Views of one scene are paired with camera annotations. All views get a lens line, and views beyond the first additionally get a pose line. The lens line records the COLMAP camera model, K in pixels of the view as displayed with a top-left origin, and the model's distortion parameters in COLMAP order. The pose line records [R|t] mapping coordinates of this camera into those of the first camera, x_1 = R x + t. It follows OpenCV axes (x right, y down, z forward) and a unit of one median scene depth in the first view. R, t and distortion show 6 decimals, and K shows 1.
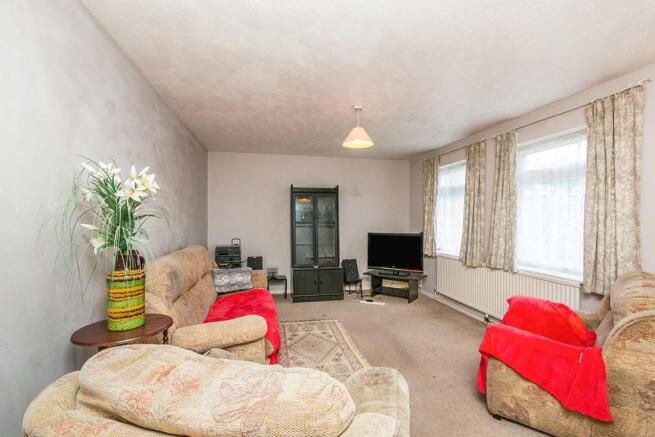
lens RADIAL K [[298.1, 0, 314.5], [0, 298.1, 218.5], [0, 0, 1]] dist [-0.003908, -0.002422]
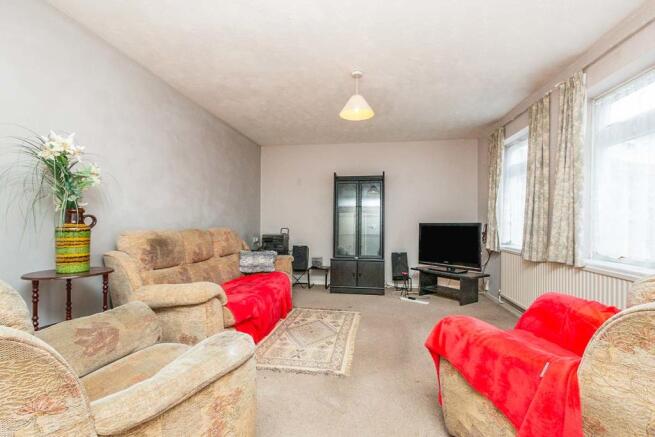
lens RADIAL K [[298.1, 0, 325.0], [0, 298.1, 220.7], [0, 0, 1]] dist [-0.003908, -0.002422]
pose [[0.937123, 0.001179, -0.348997, 0.318023], [-0.005687, 0.999913, -0.011893, 0.073485], [0.348952, 0.013131, 0.937049, 0.103040]]
